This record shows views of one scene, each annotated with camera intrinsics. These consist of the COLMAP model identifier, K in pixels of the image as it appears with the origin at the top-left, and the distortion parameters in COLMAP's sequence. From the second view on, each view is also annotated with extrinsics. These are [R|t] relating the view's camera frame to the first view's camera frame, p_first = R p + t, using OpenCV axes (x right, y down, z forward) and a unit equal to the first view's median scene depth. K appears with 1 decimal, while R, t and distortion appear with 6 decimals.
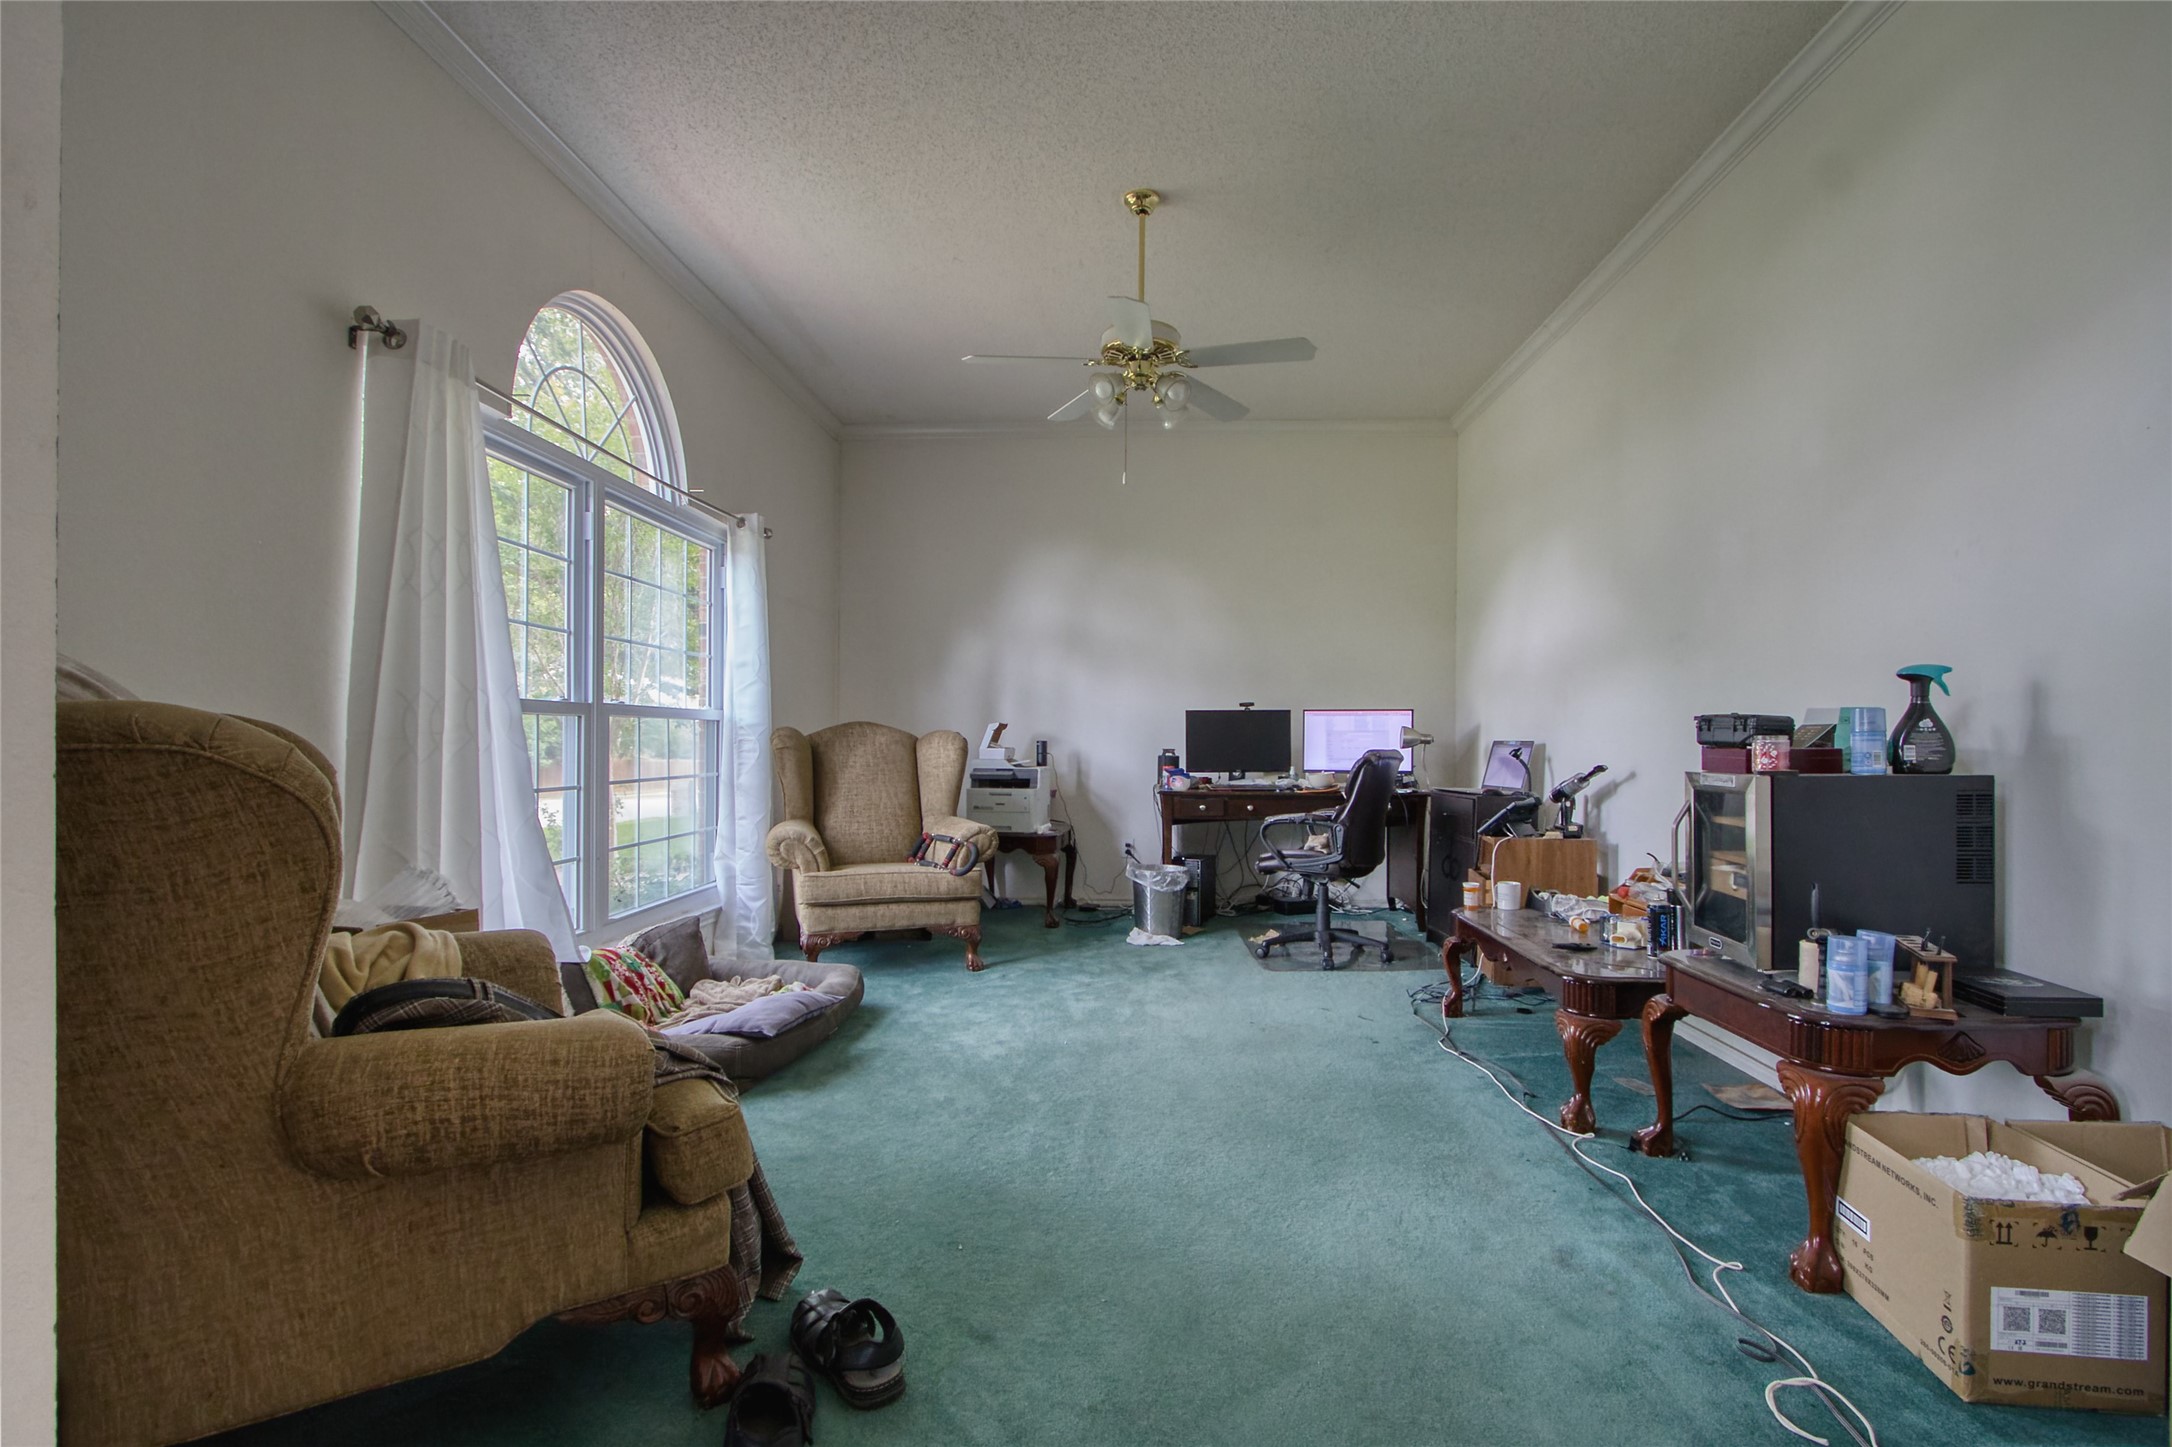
lens RADIAL K [[1033.7, 0, 1087.9], [0, 1033.7, 740.2], [0, 0, 1]] dist [-0.035367, 0.017167]
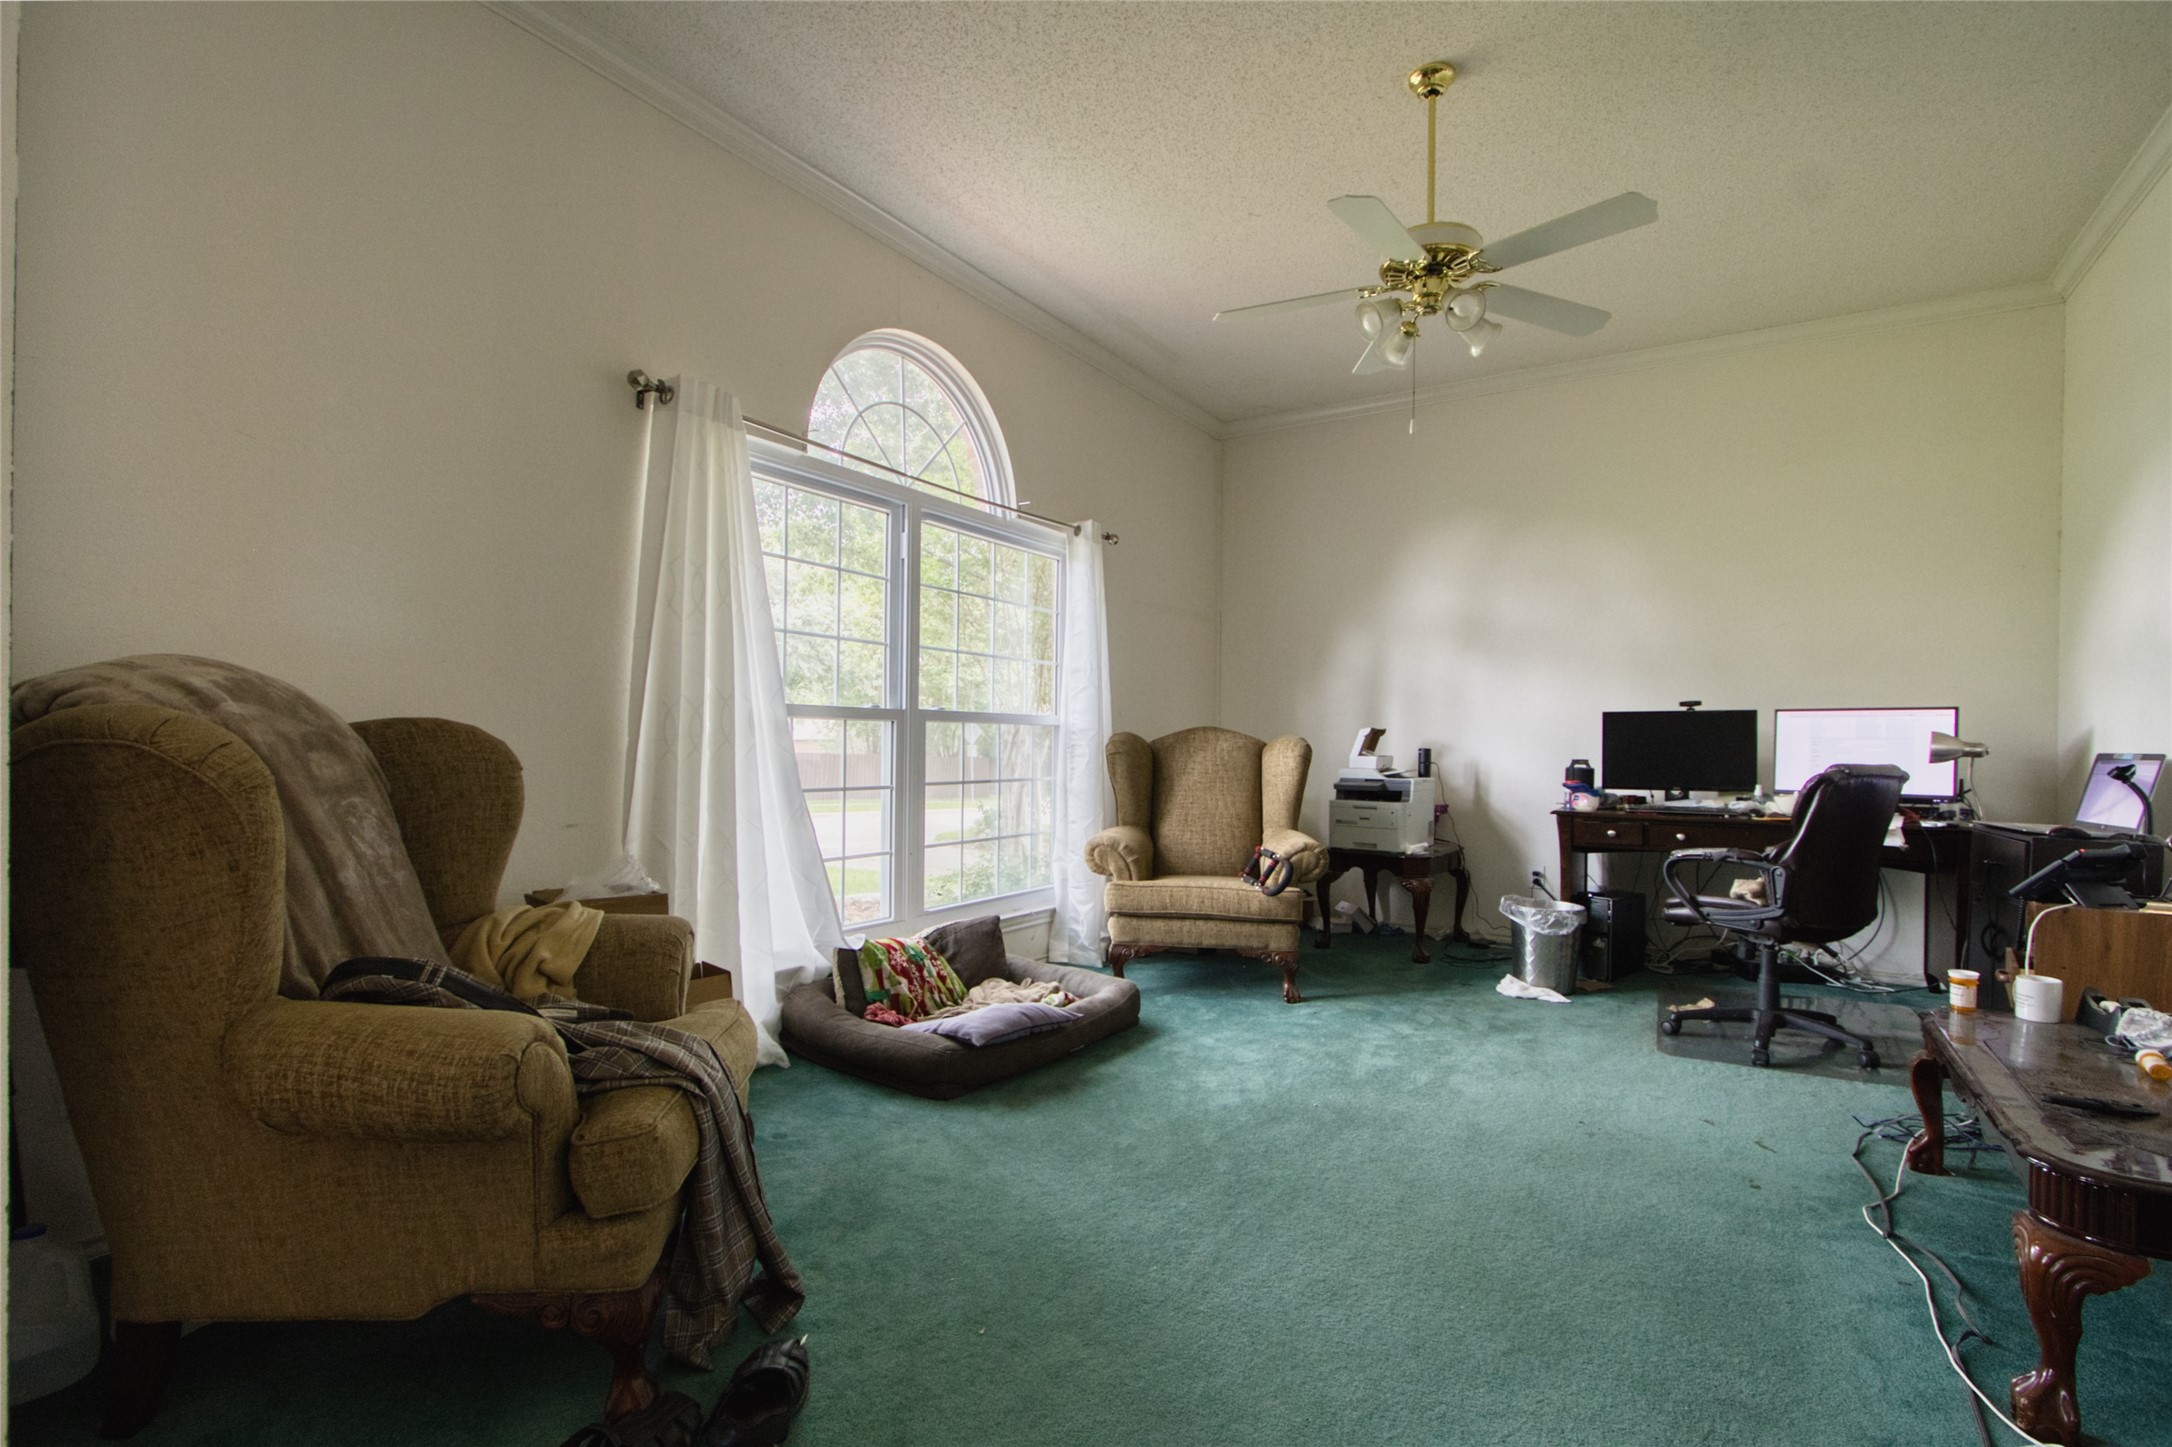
lens RADIAL K [[1006.0, 0, 1080.6], [0, 1006.0, 748.5], [0, 0, 1]] dist [-0.018304, 0.002350]
pose [[0.861832, 0.007230, -0.507143, 0.183957], [-0.007085, 0.999972, 0.002216, 0.001072], [0.507145, 0.001683, 0.861859, 0.157737]]
